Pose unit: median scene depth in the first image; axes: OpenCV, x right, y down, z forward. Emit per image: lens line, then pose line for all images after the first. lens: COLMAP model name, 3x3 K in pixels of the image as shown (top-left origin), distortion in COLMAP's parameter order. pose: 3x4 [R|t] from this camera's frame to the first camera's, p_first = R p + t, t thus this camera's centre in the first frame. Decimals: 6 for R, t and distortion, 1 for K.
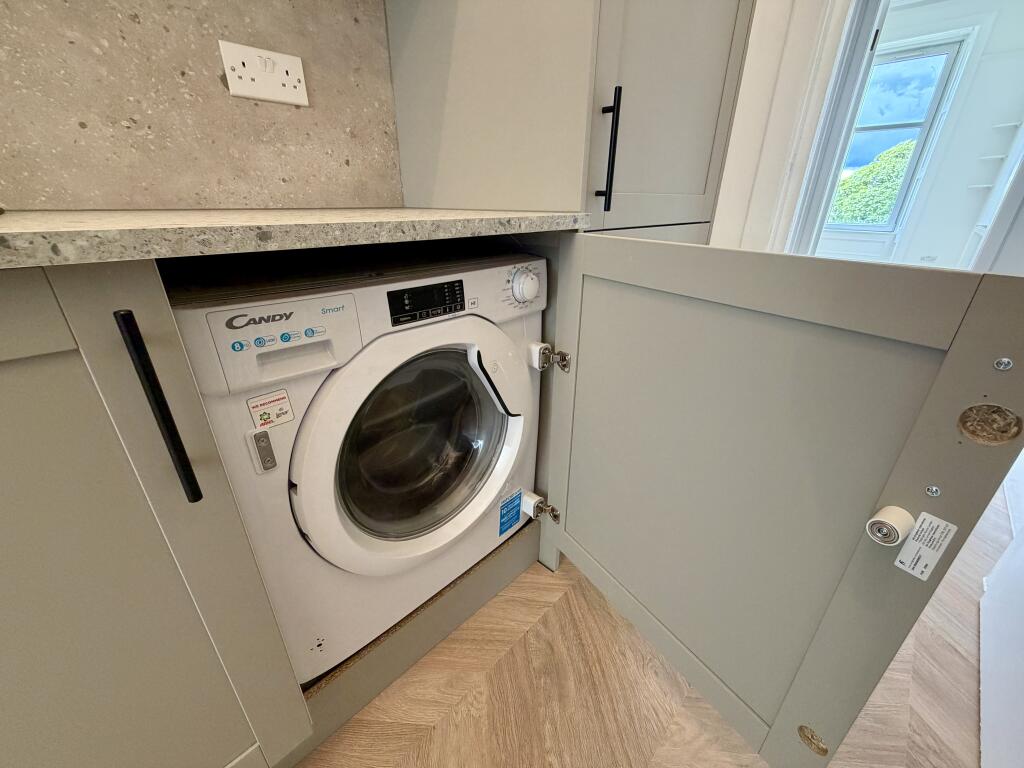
lens RADIAL K [[409.4, 0, 510.9], [0, 409.4, 386.4], [0, 0, 1]] dist [-0.000477, -0.000210]
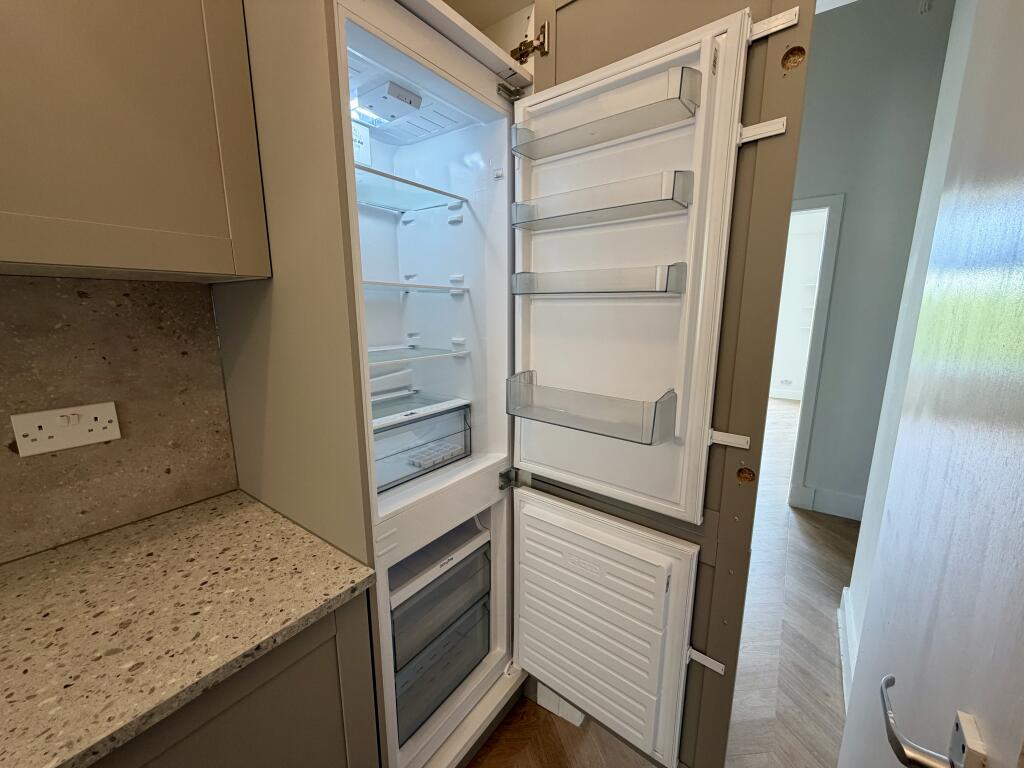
lens RADIAL K [[409.4, 0, 510.9], [0, 409.4, 386.4], [0, 0, 1]] dist [-0.000477, -0.000210]
pose [[0.988232, -0.035754, 0.148728, 0.347748], [0.069749, 0.970663, -0.230105, -0.533263], [-0.136137, 0.237771, 0.961734, -0.167828]]
